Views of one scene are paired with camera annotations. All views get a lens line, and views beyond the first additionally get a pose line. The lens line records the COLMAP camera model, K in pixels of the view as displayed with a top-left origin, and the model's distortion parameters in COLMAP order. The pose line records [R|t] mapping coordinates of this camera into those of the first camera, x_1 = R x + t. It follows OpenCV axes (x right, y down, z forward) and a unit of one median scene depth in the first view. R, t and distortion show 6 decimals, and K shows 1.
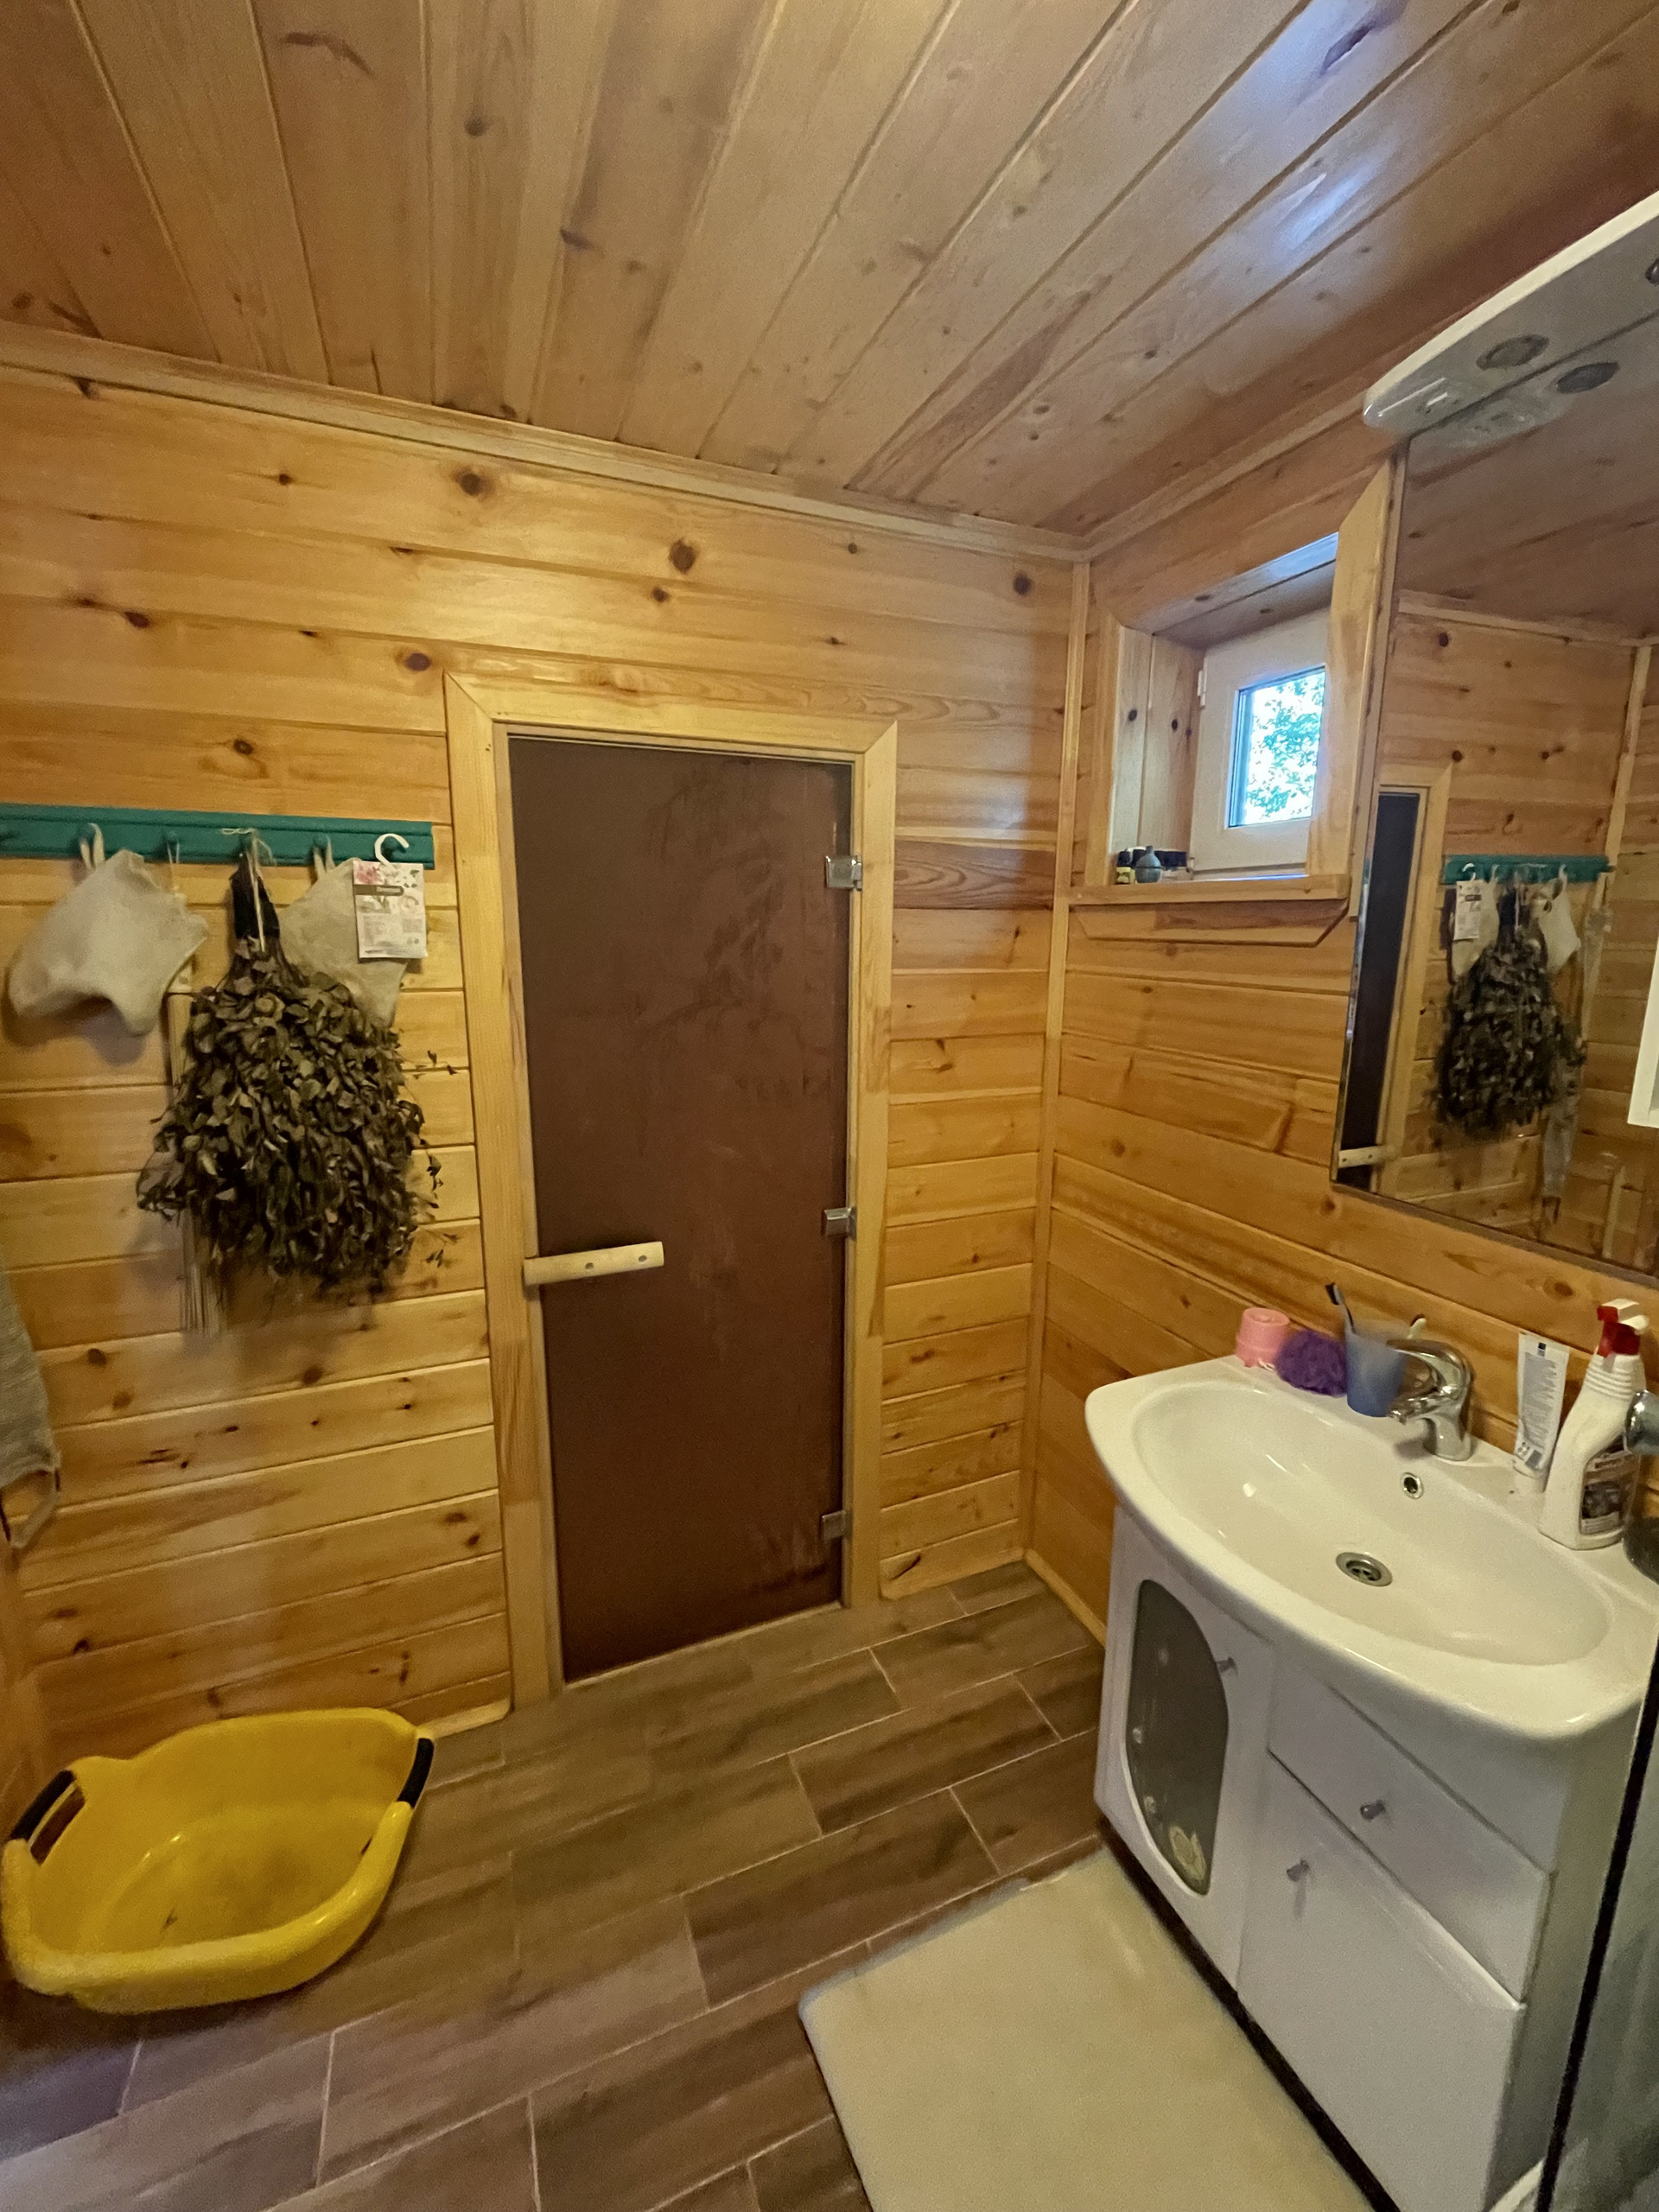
lens RADIAL K [[908.1, 0, 827.9], [0, 908.1, 1104.2], [0, 0, 1]] dist [-0.000380, 0.000160]
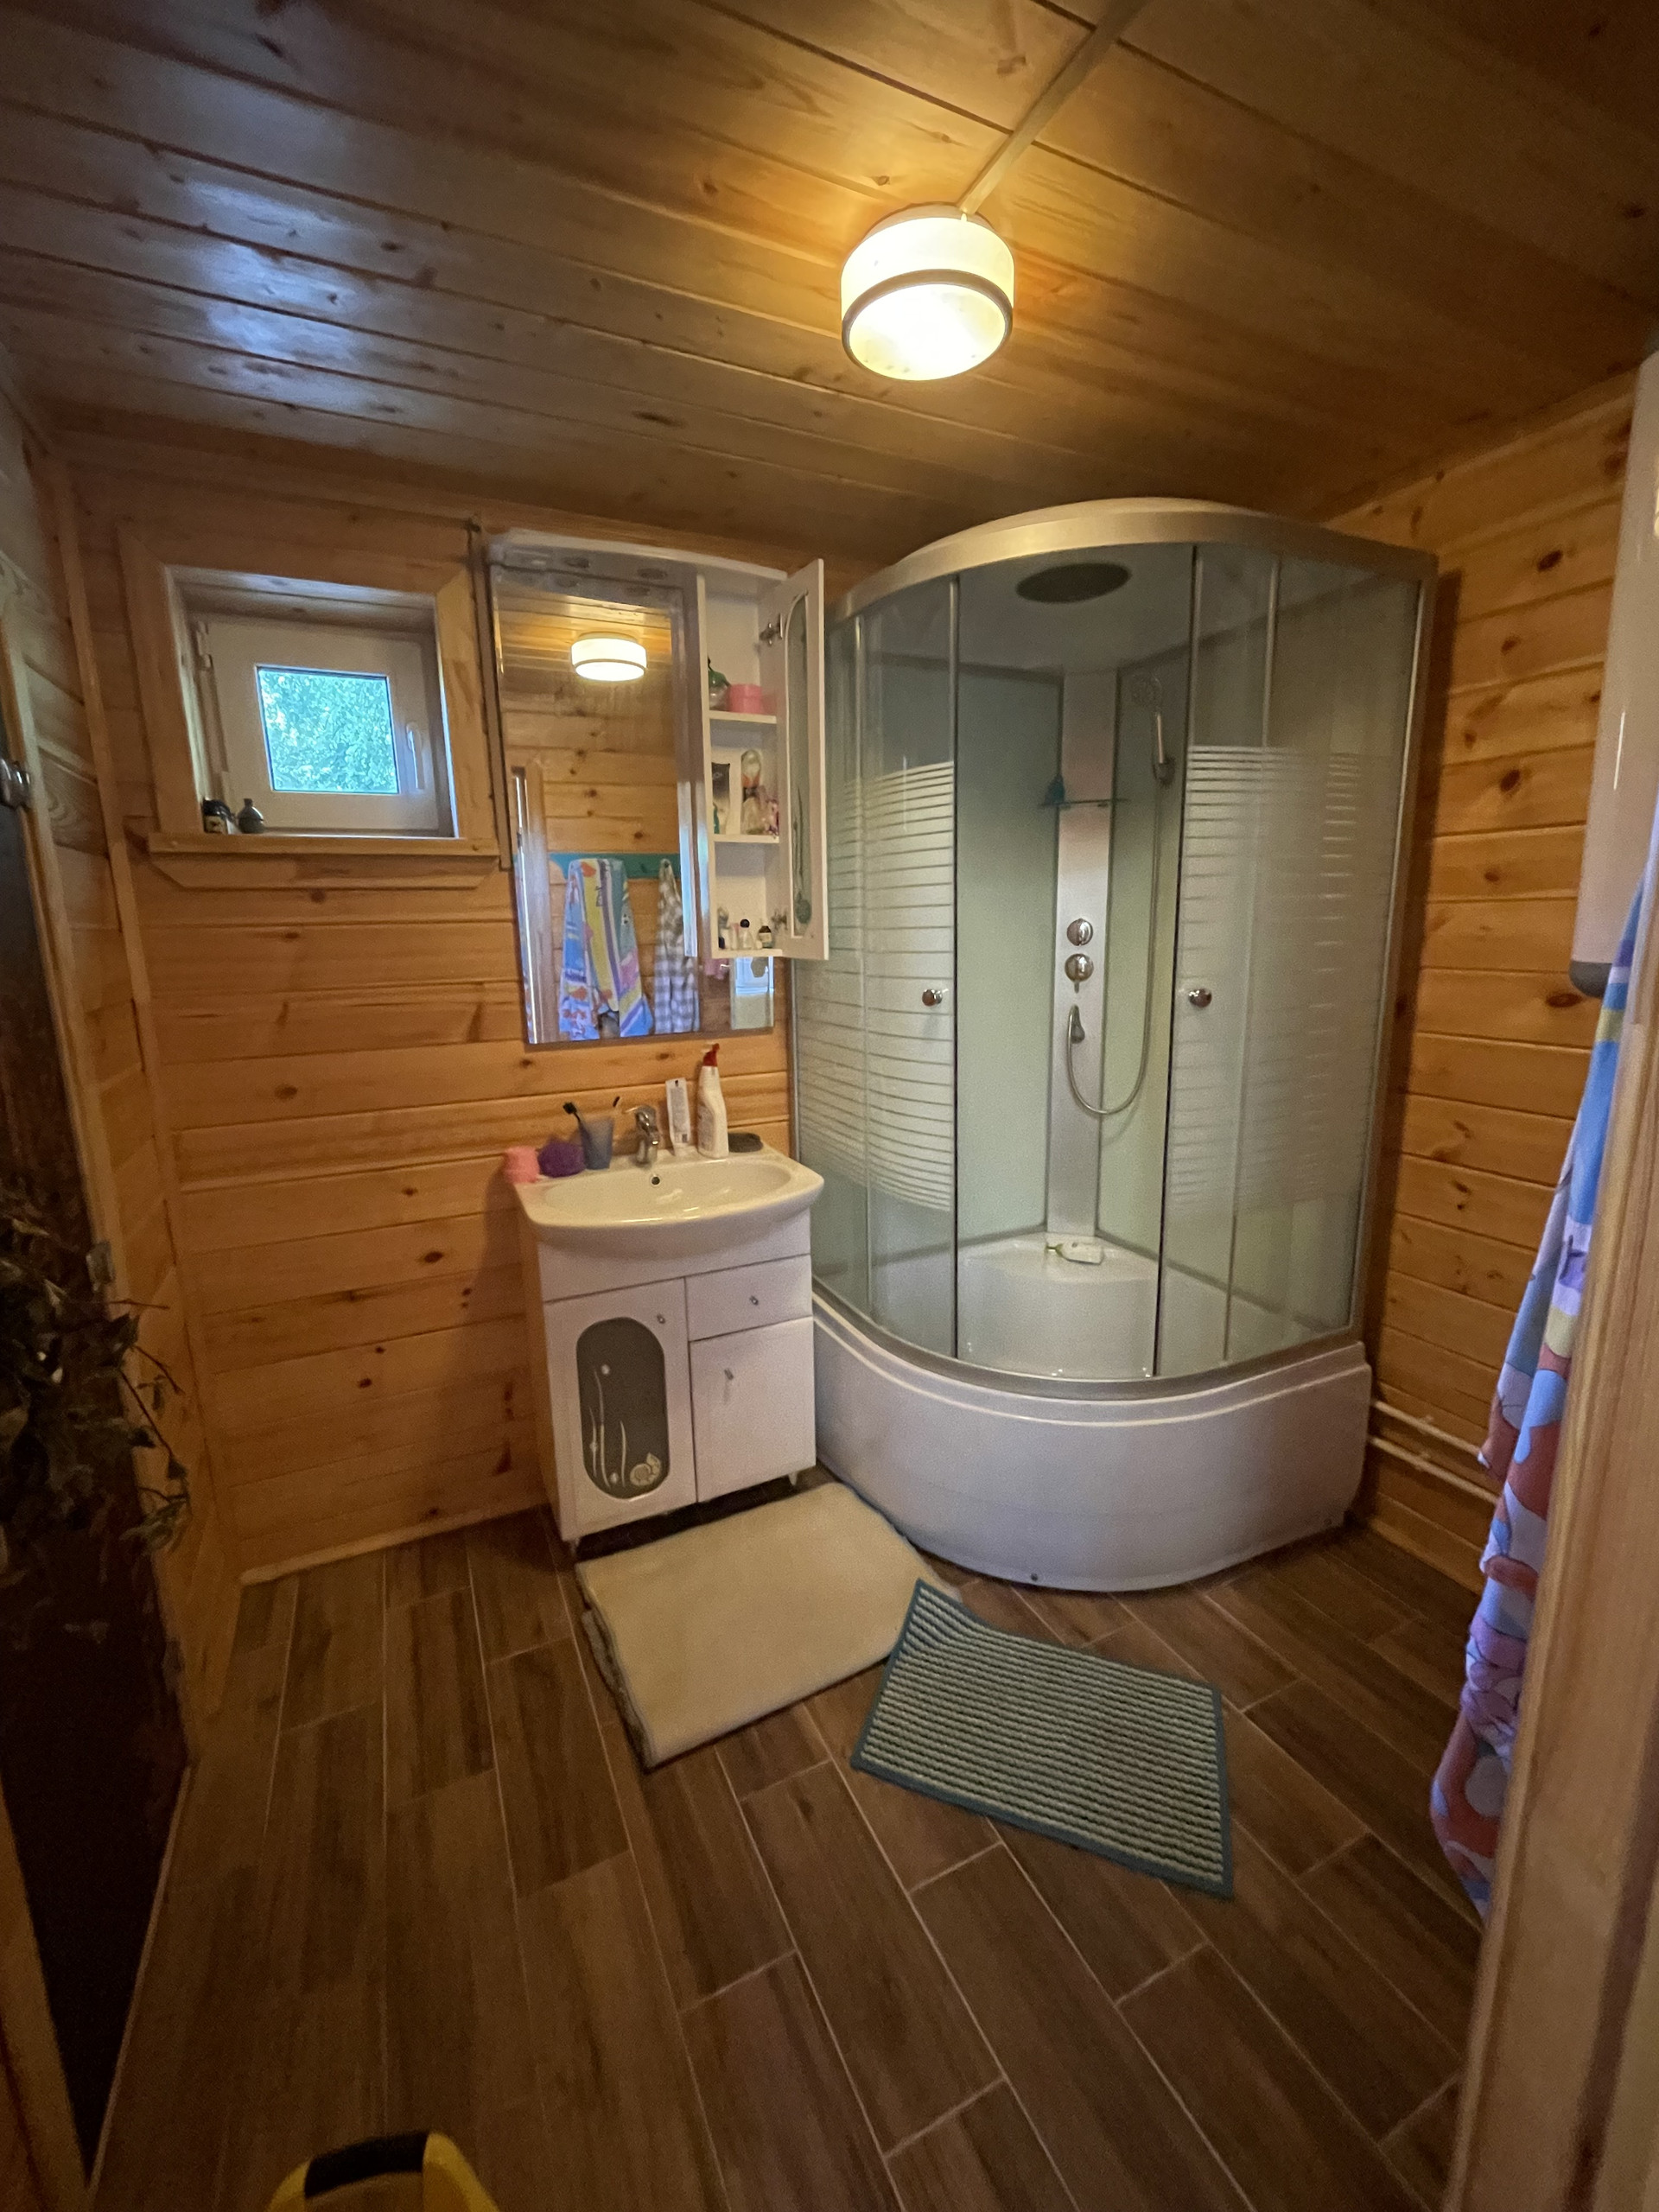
lens RADIAL K [[908.1, 0, 821.7], [0, 908.1, 1094.1], [0, 0, 1]] dist [-0.000380, 0.000160]
pose [[-0.043784, -0.198185, 0.979186, -0.798734], [0.213250, 0.955683, 0.202963, -0.033383], [-0.976016, 0.217698, 0.000420, 0.452718]]
